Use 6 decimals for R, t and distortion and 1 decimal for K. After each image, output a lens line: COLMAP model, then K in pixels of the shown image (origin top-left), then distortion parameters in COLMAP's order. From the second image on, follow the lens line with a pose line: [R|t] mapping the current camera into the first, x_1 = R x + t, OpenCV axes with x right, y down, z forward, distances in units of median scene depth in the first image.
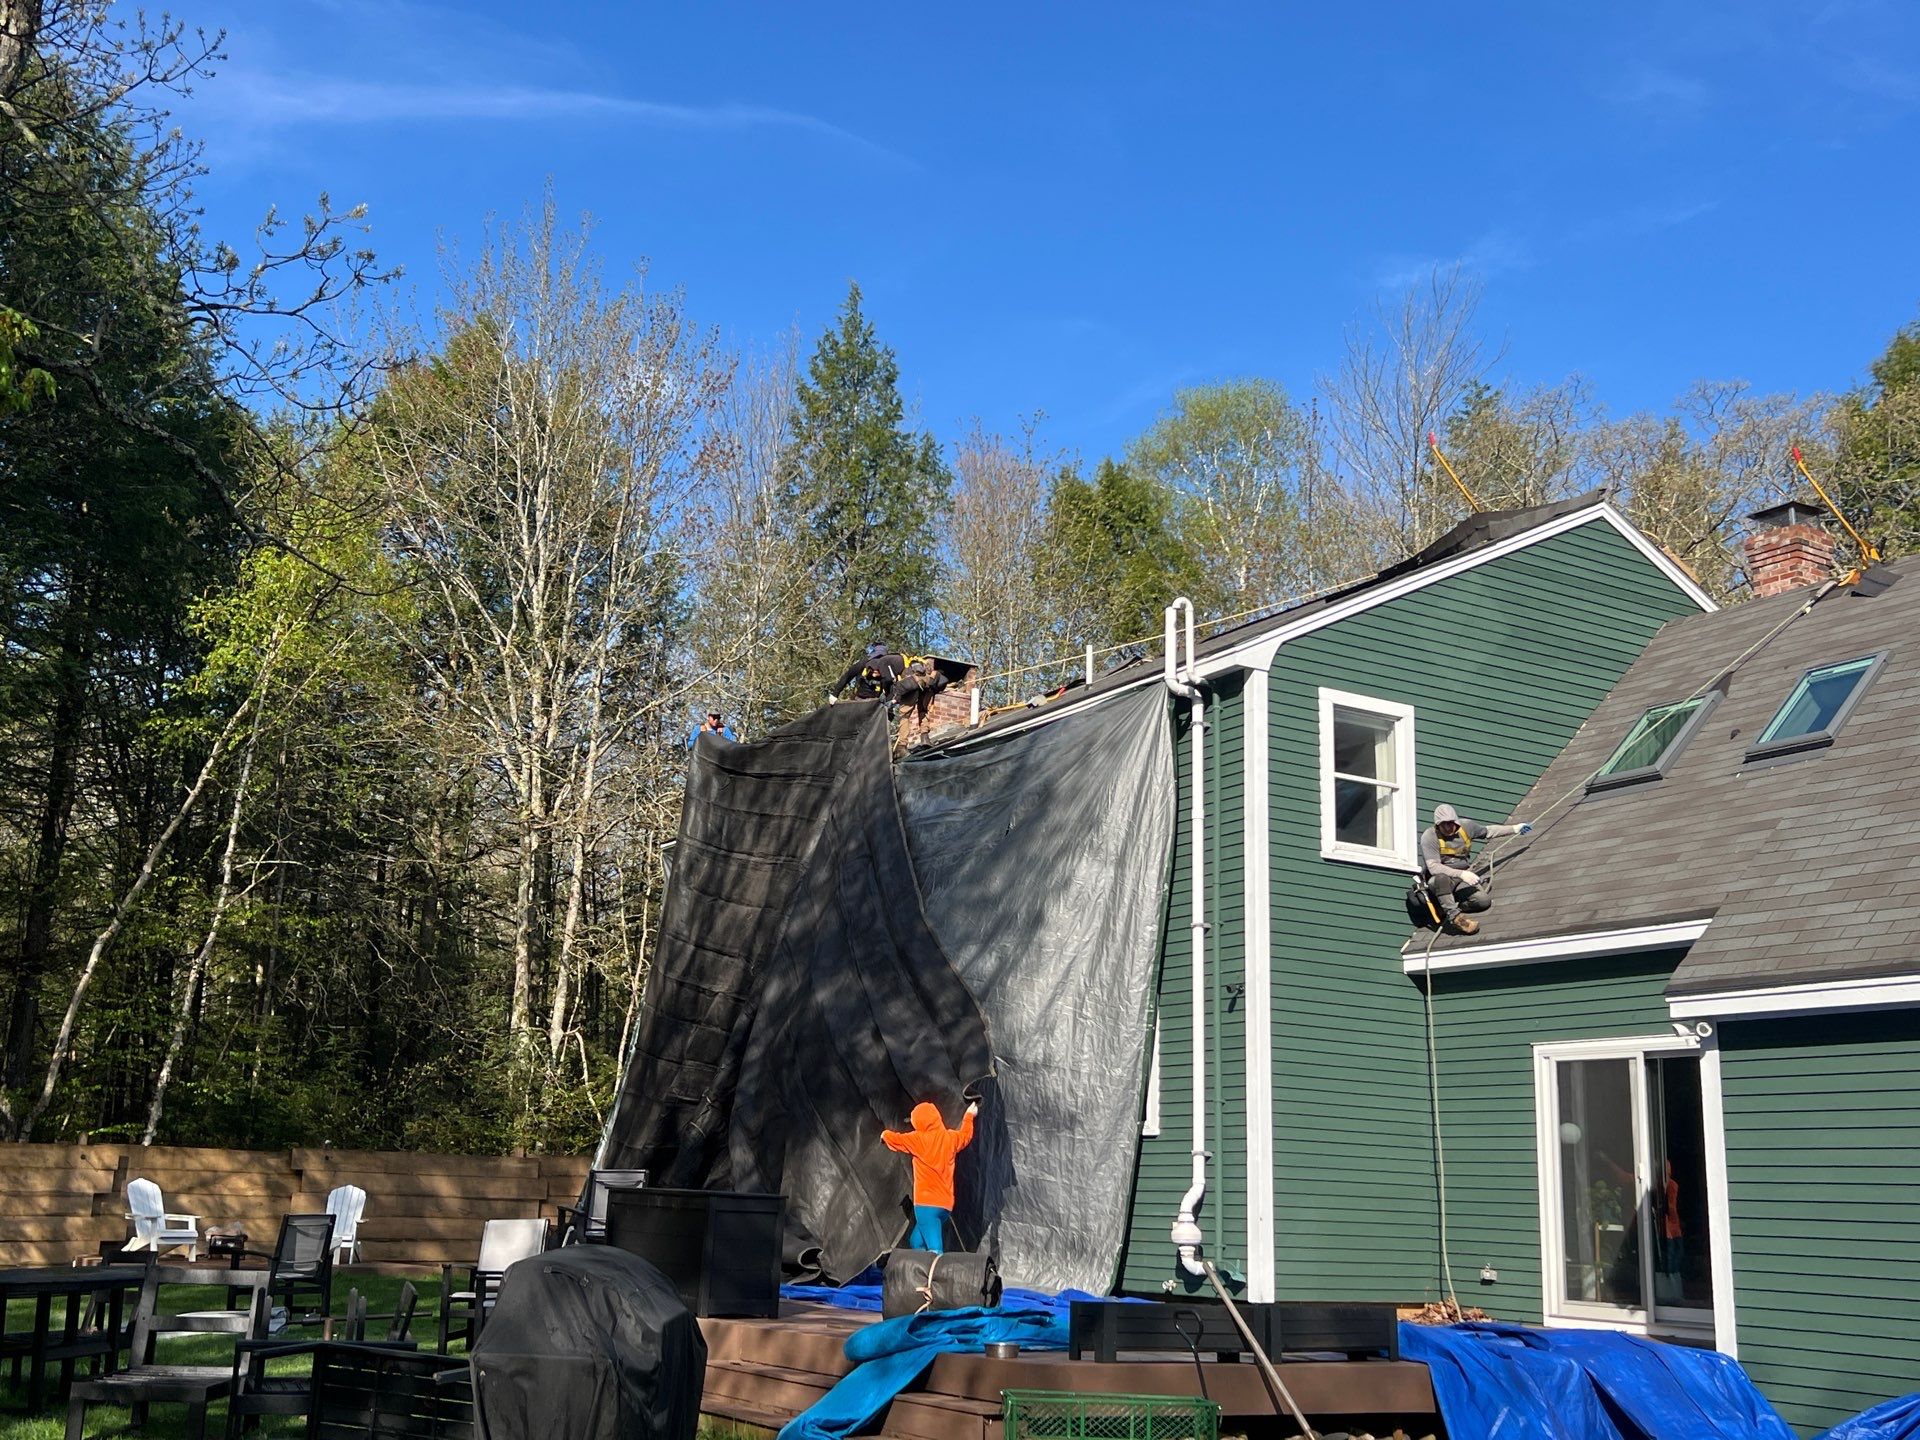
lens RADIAL K [[1976.5, 0, 966.0], [0, 1976.5, 721.1], [0, 0, 1]] dist [0.145975, -0.303956]
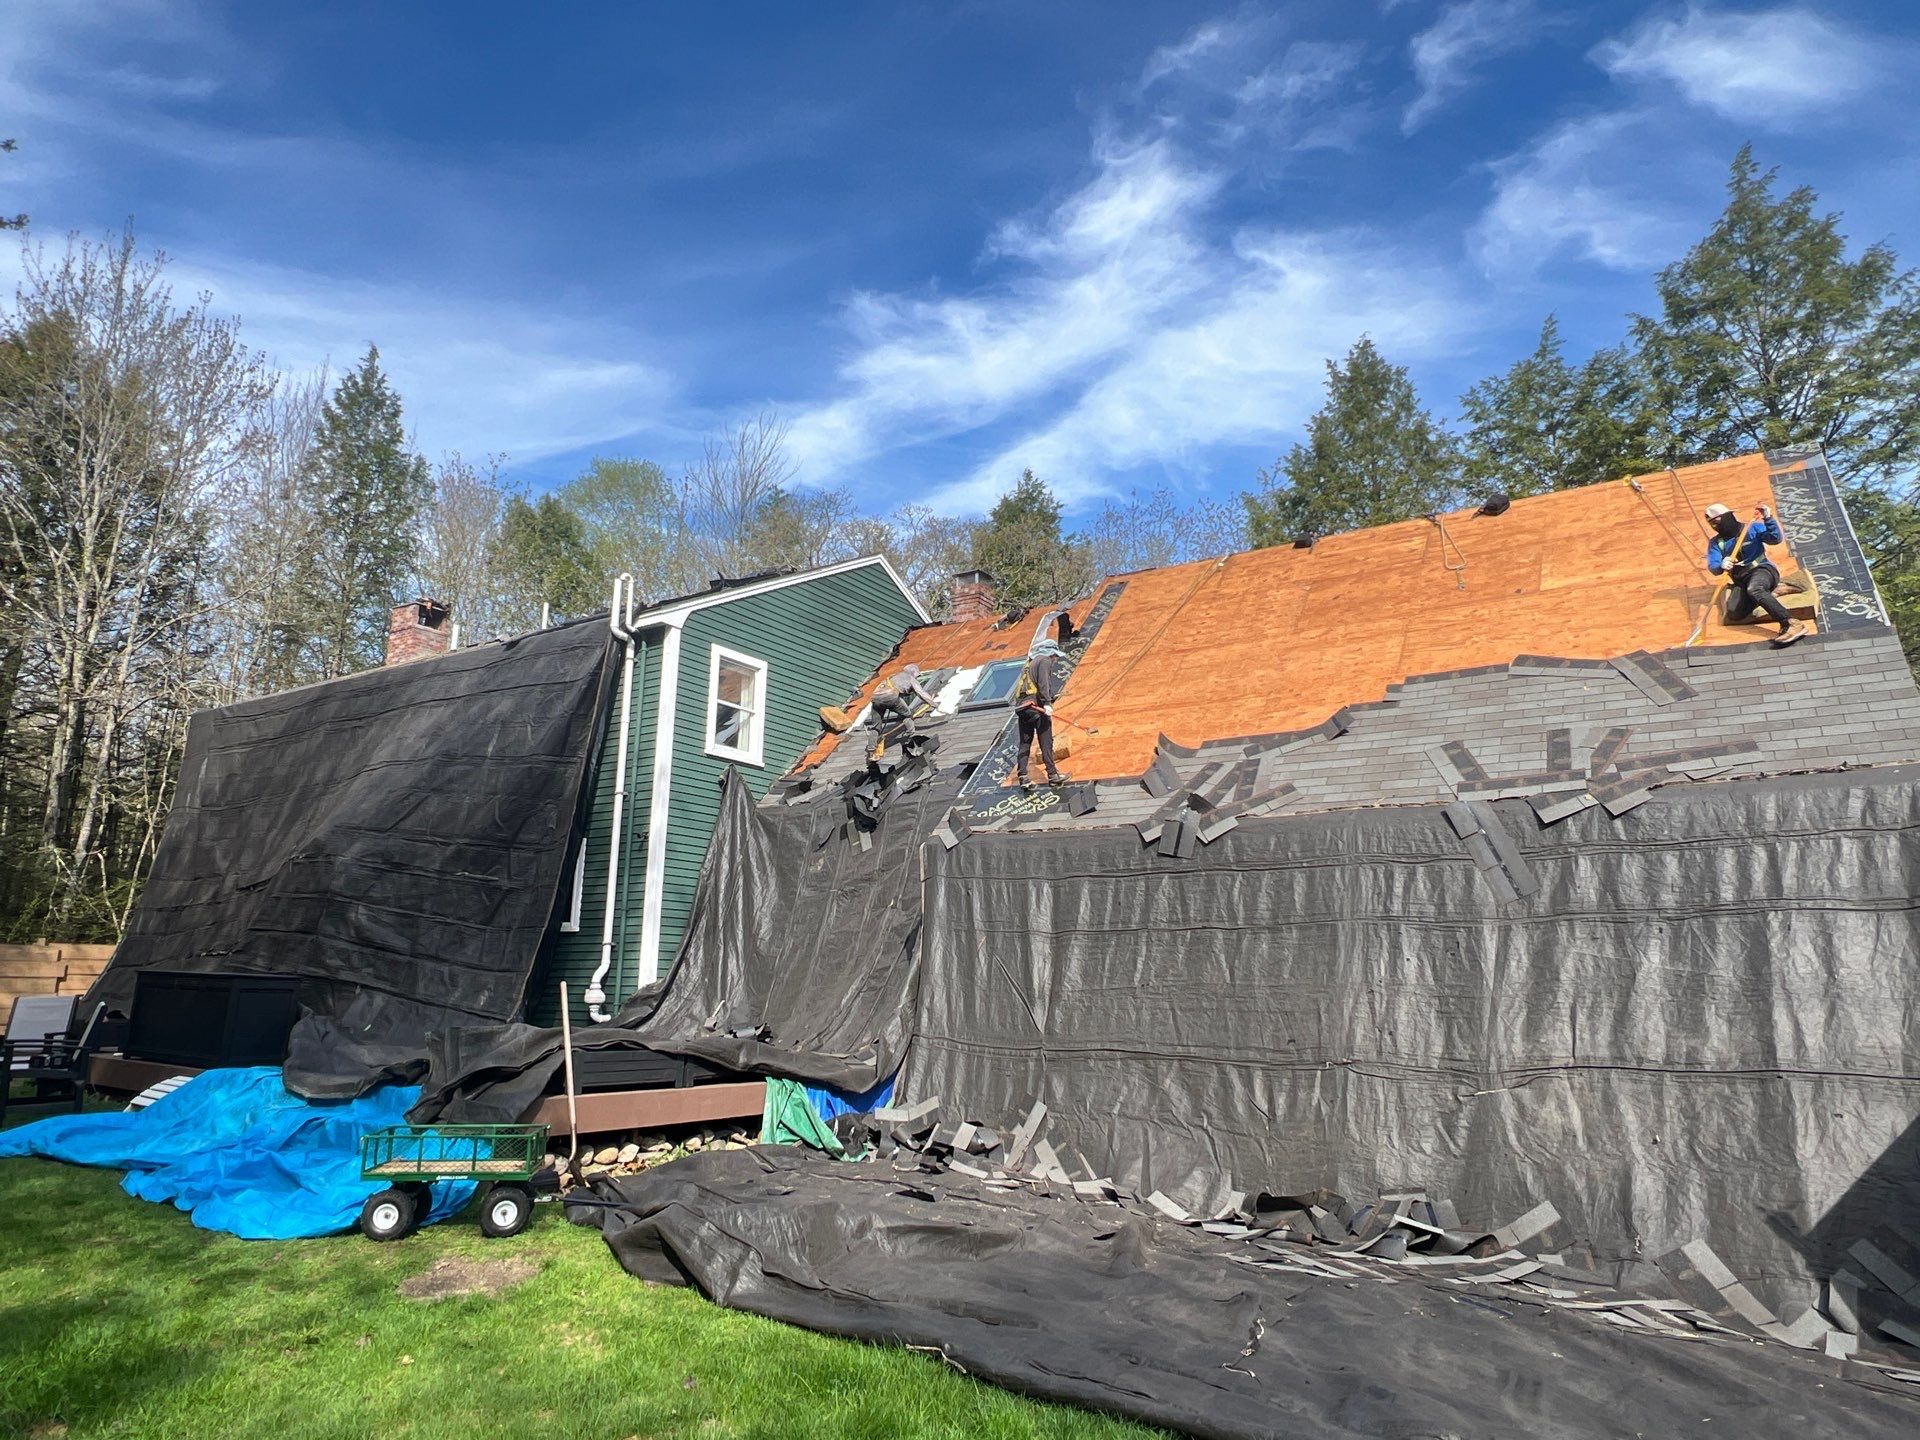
lens RADIAL K [[1170.6, 0, 956.2], [0, 1170.6, 719.5], [0, 0, 1]] dist [-0.002608, 0.002529]
pose [[0.902554, 0.079345, 0.423203, -0.030887], [-0.090647, 0.995861, 0.006610, 0.018591], [-0.420927, -0.044328, 0.906011, 0.096138]]
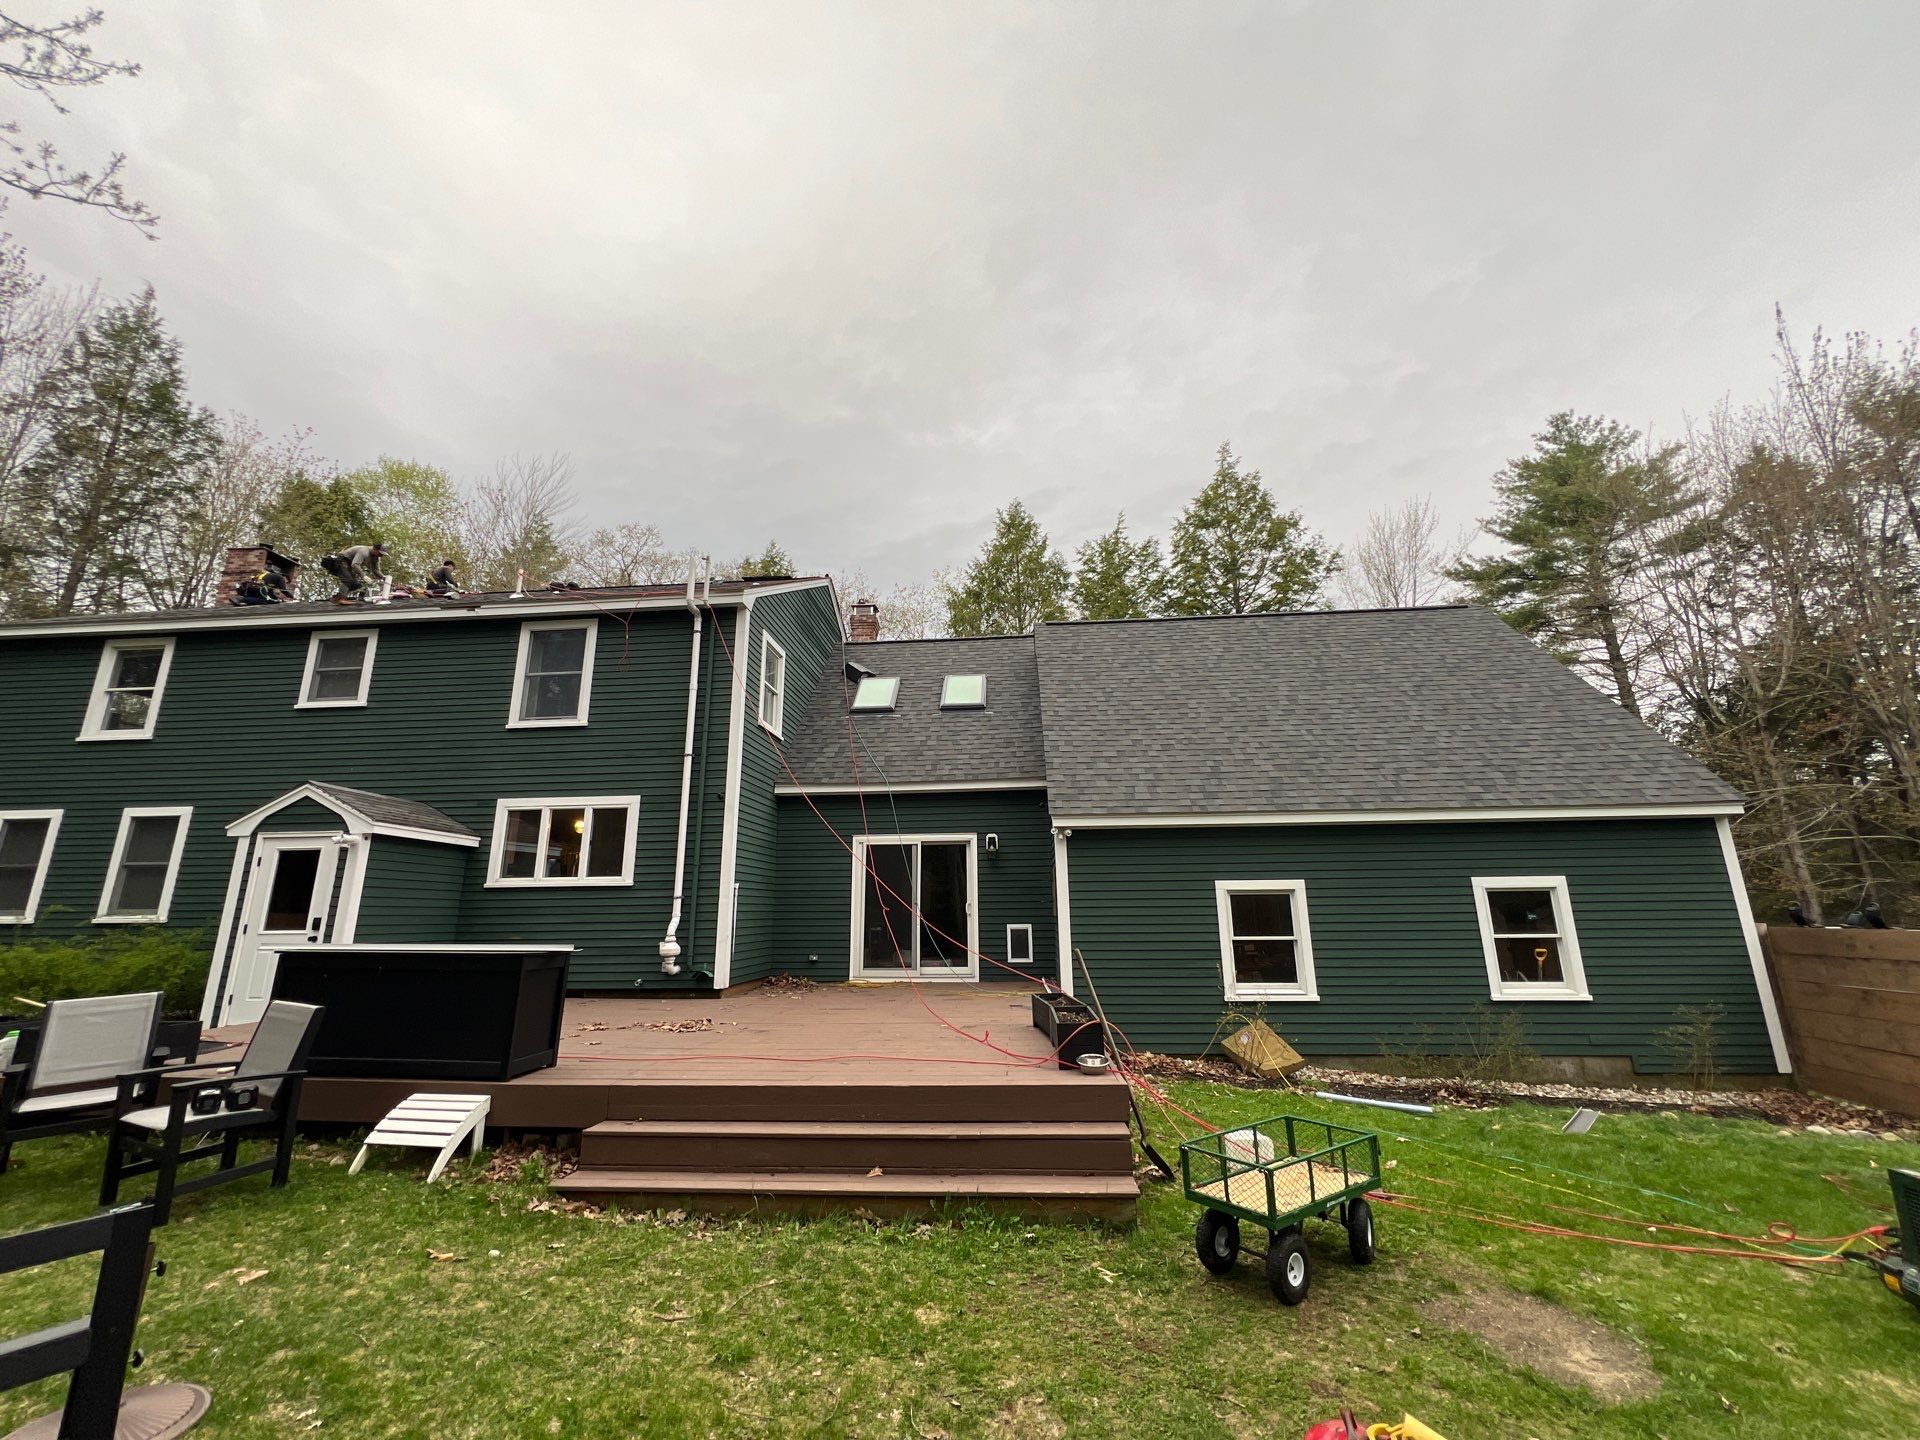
lens RADIAL K [[765.9, 0, 958.9], [0, 765.9, 719.9], [0, 0, 1]] dist [-0.001575, -0.000311]
pose [[0.593028, 0.157996, 0.789529, -0.240752], [-0.163854, 0.983721, -0.073783, 0.083676], [-0.788334, -0.085612, 0.609262, 0.449730]]
